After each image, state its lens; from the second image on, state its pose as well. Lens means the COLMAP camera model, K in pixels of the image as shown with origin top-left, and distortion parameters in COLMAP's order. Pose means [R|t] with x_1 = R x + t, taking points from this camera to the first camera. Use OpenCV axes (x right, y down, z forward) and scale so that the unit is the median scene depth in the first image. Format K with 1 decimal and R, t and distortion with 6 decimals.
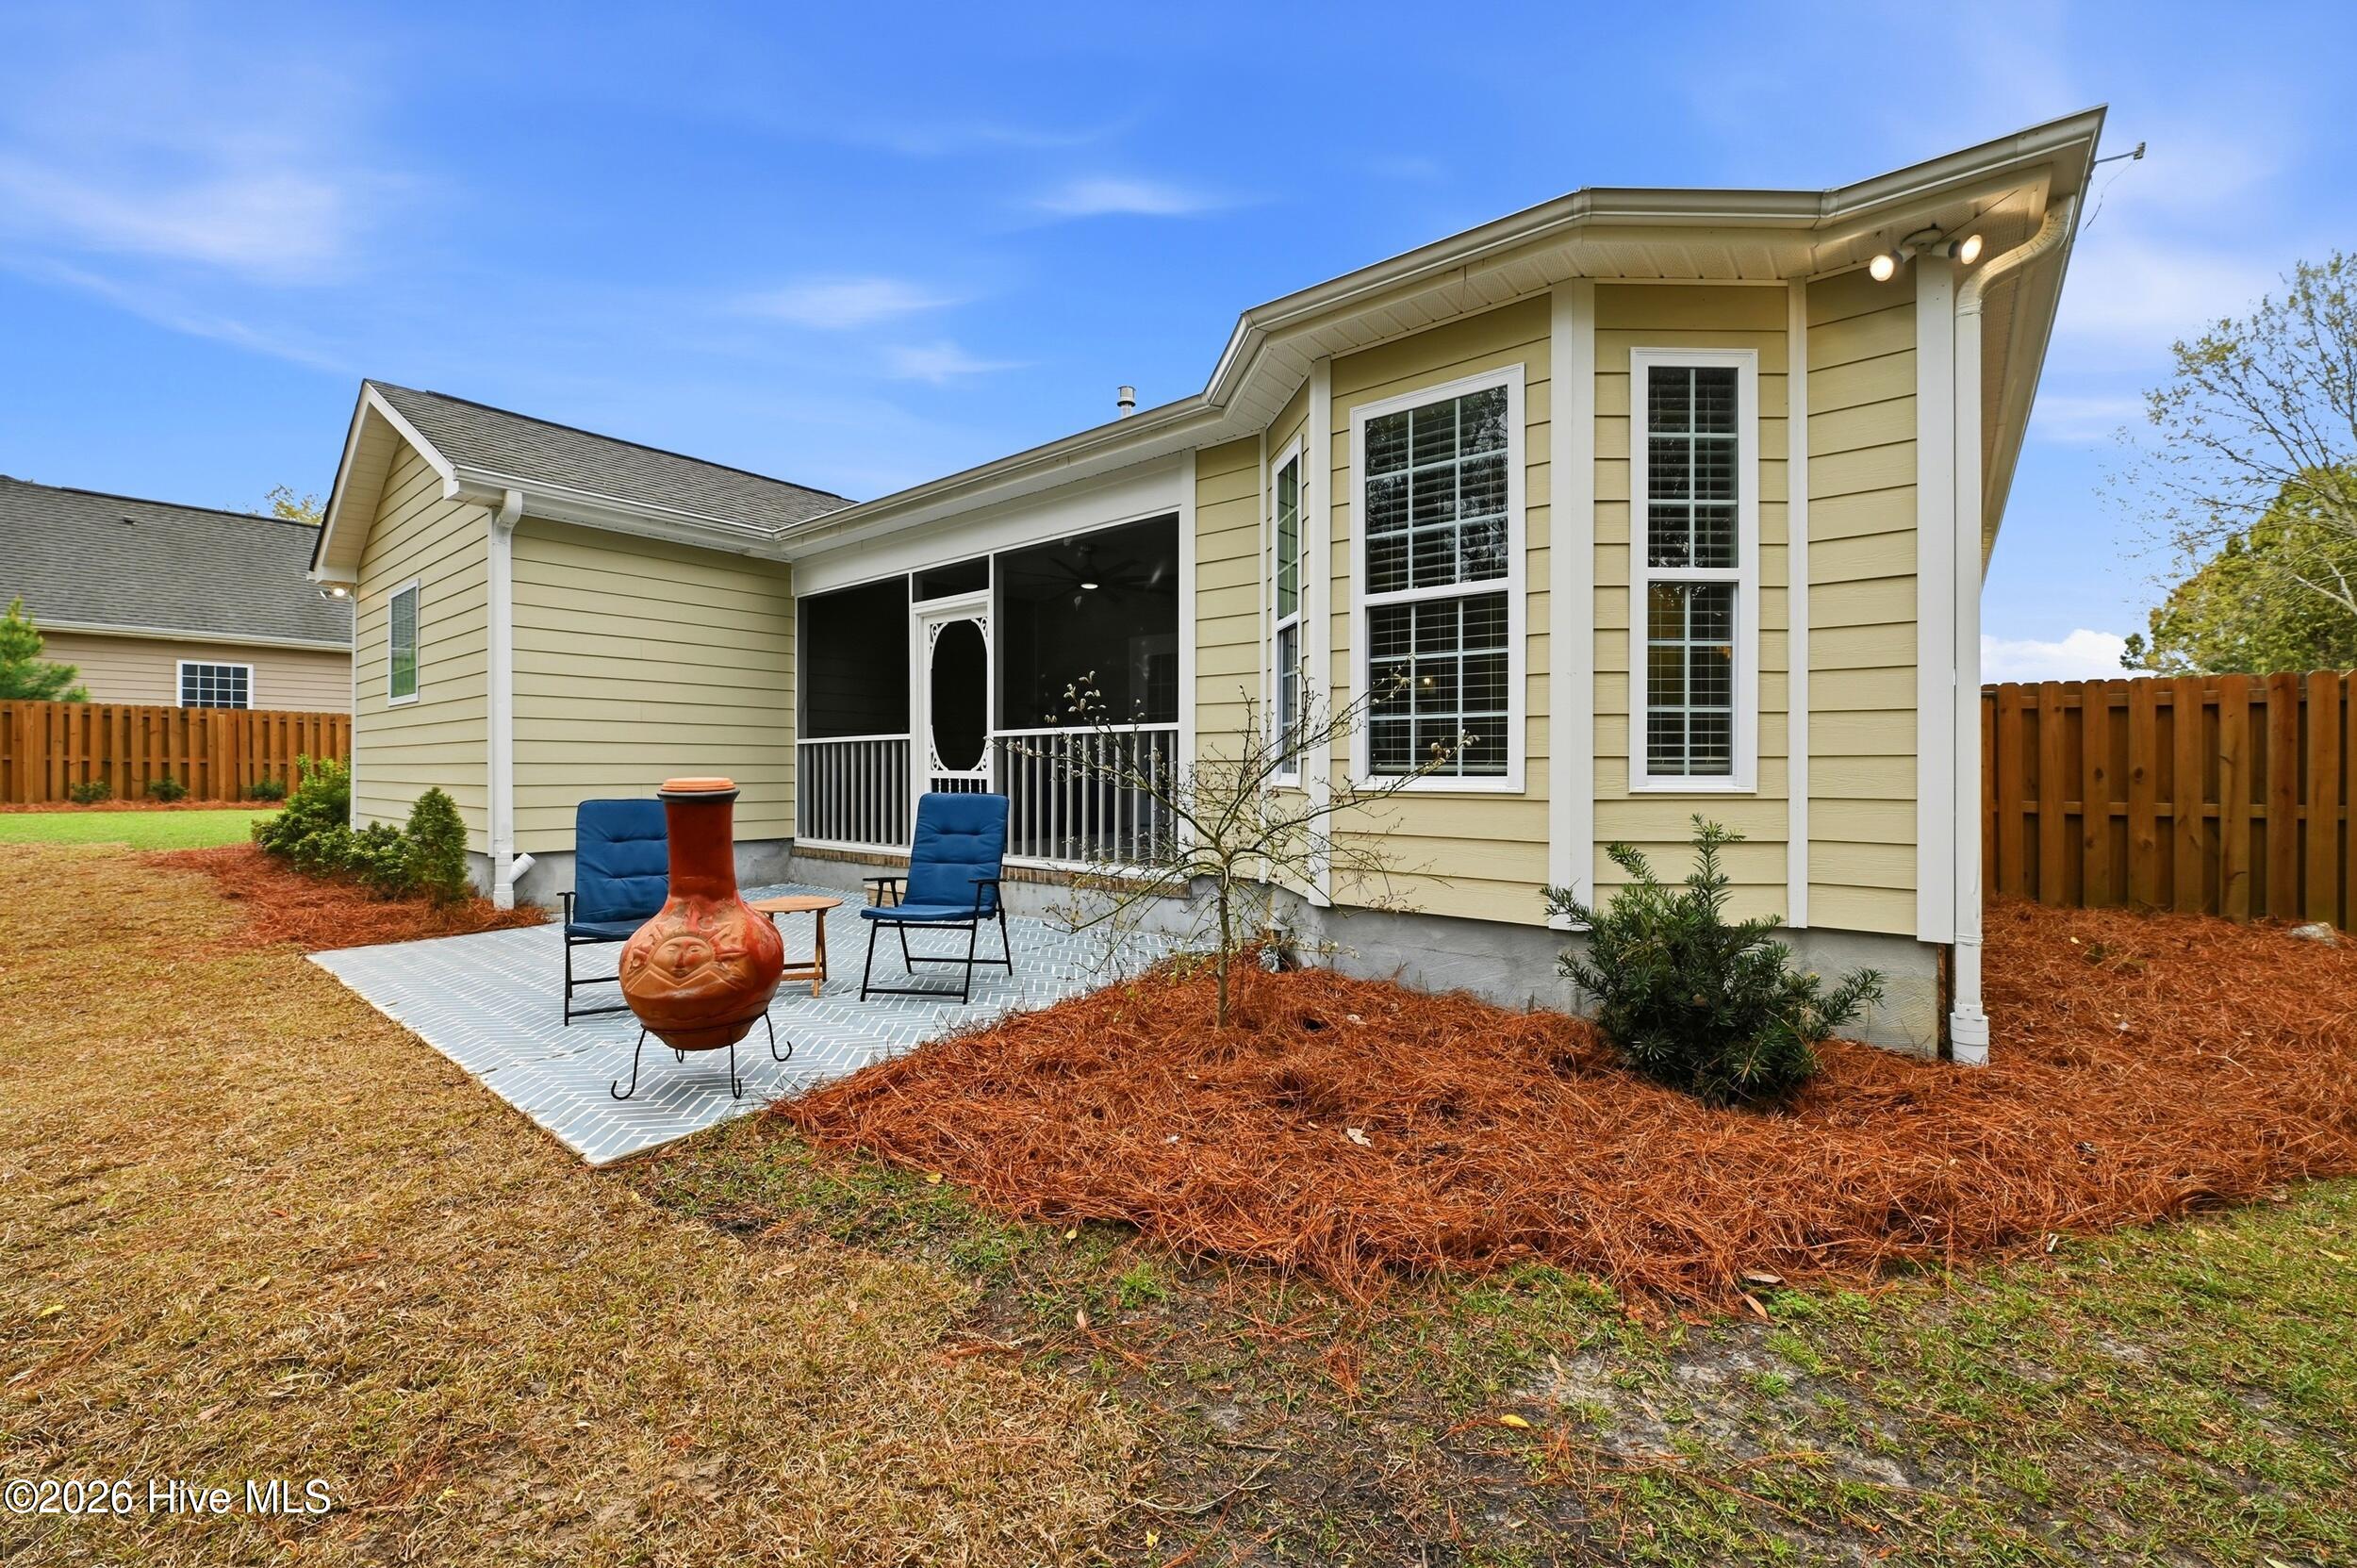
lens RADIAL K [[937.8, 0, 1185.7], [0, 937.8, 770.8], [0, 0, 1]] dist [-0.009259, 0.000210]
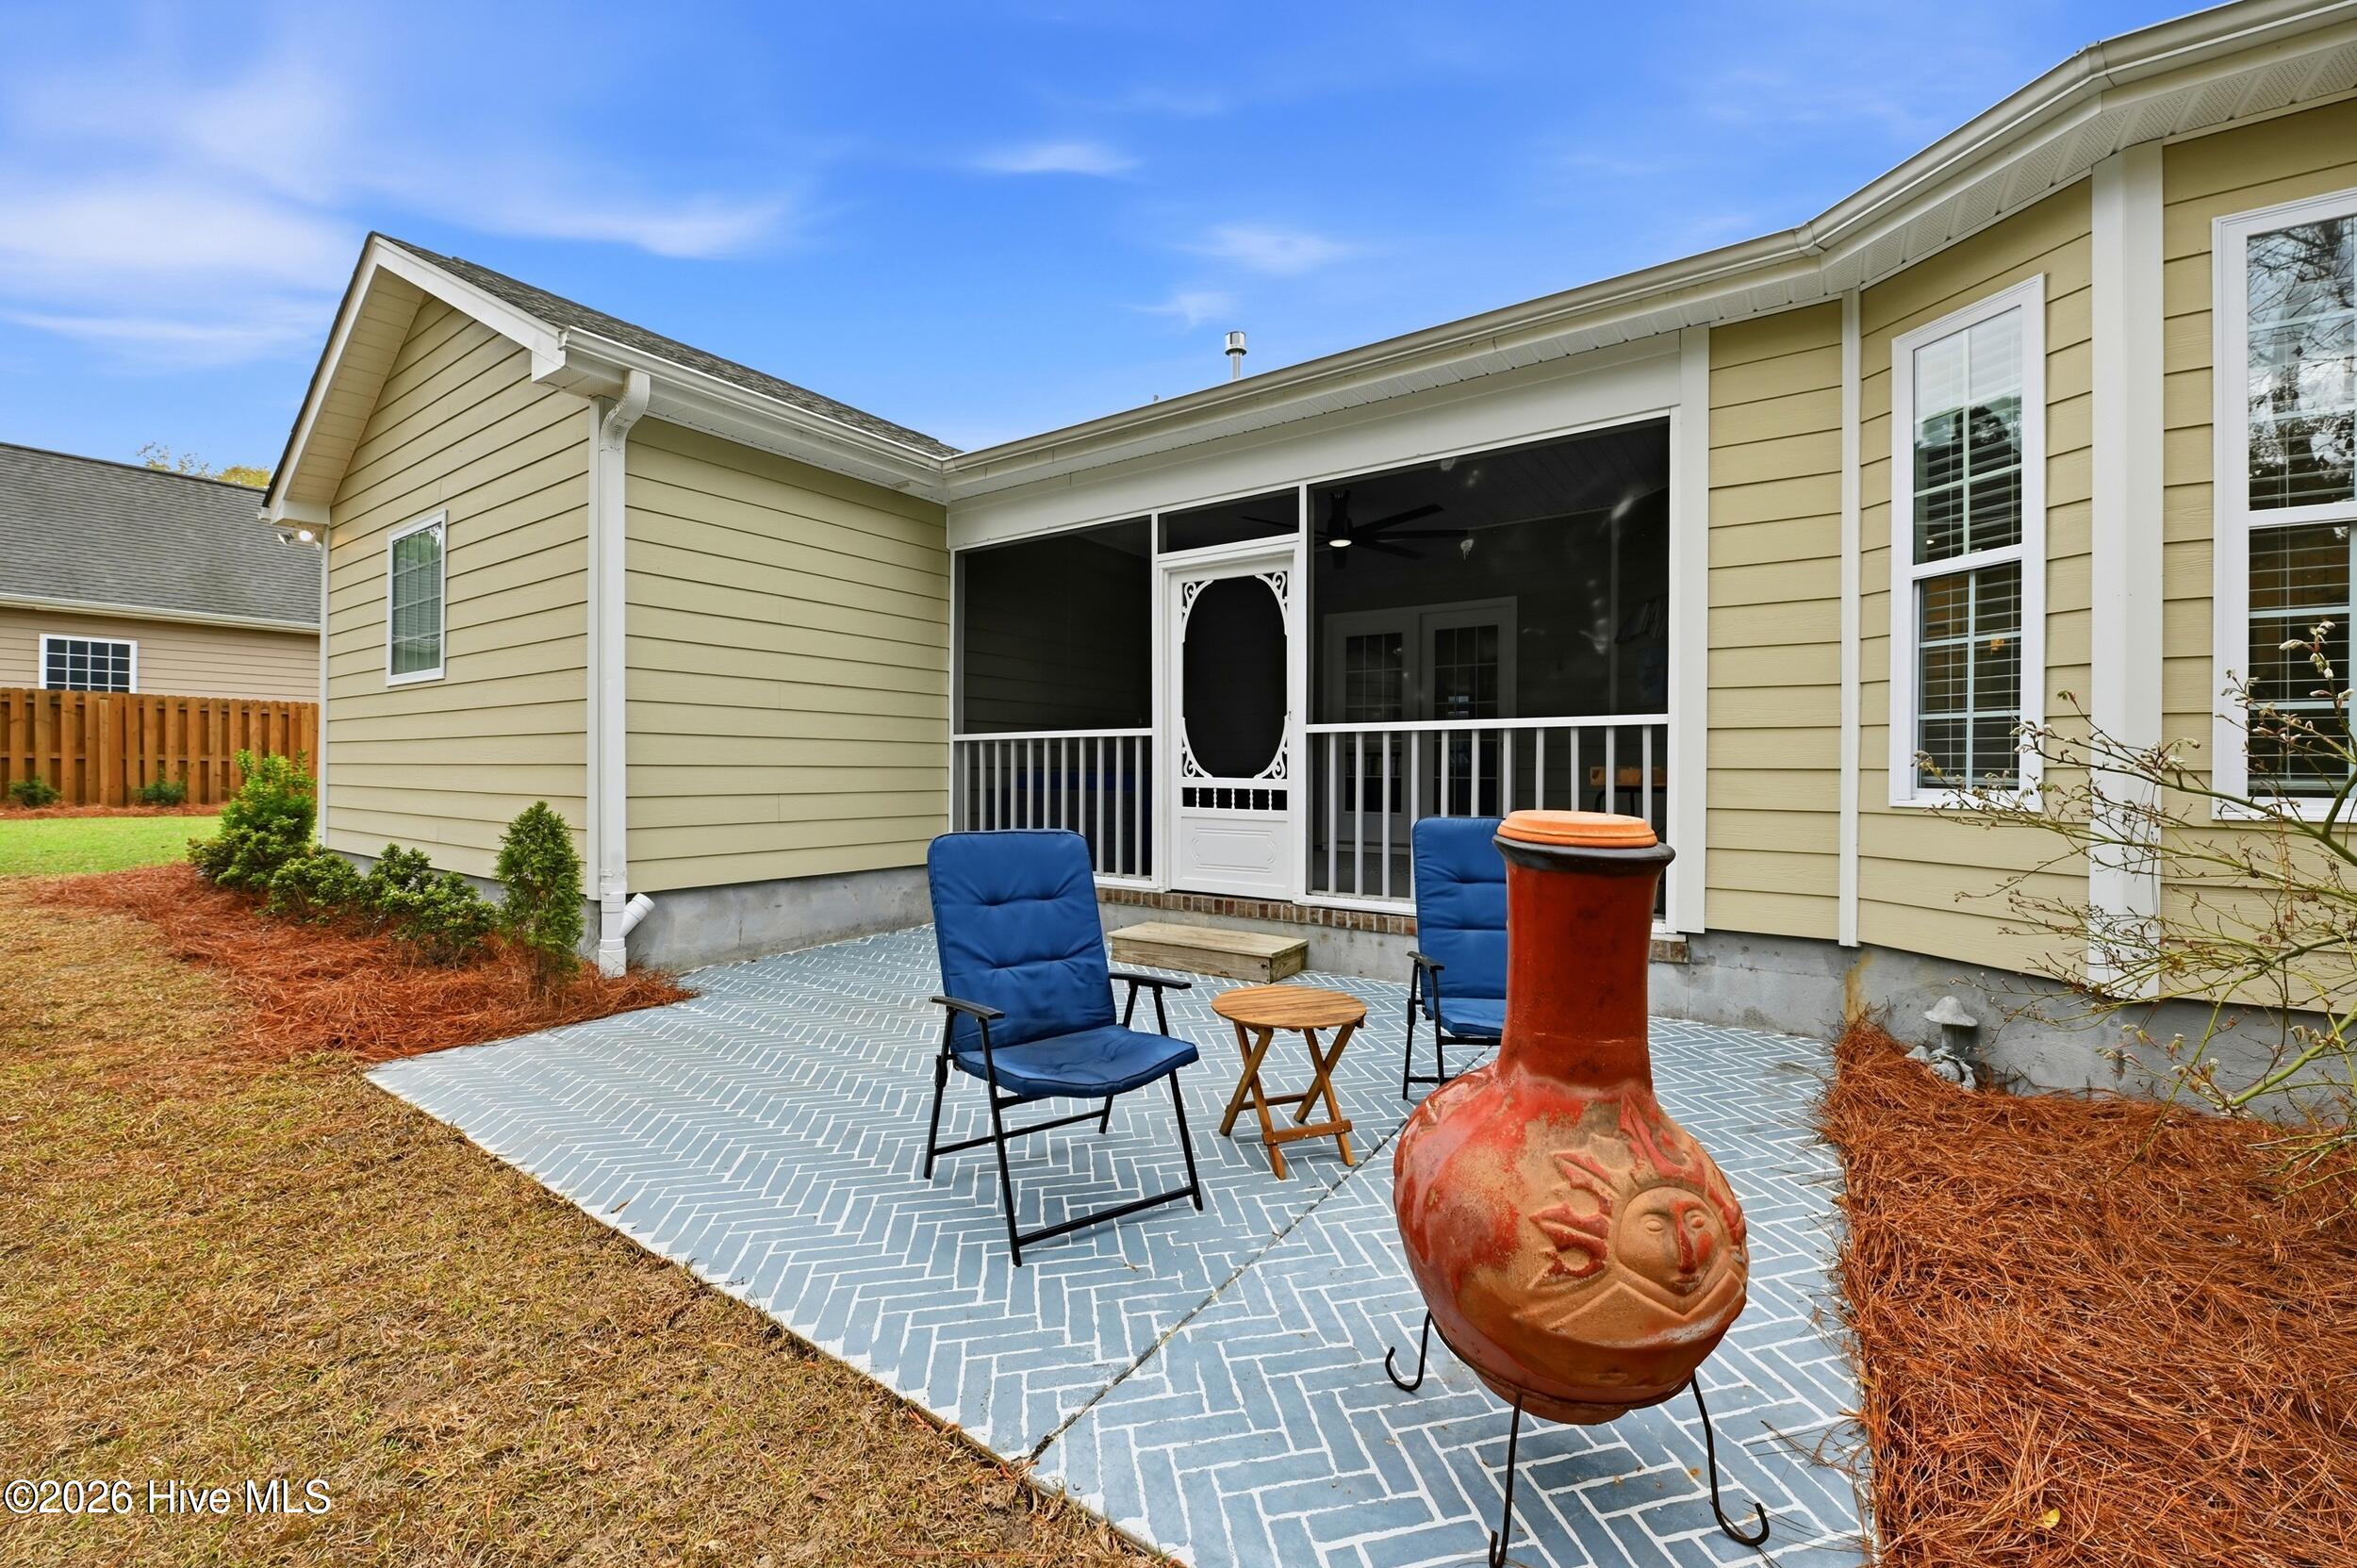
lens RADIAL K [[937.8, 0, 1168.7], [0, 937.8, 769.3], [0, 0, 1]] dist [-0.009259, 0.000210]
pose [[0.997434, 0.005705, 0.071364, -0.336943], [-0.005513, 0.999981, -0.002886, -0.004660], [-0.071380, 0.002485, 0.997446, 0.251930]]
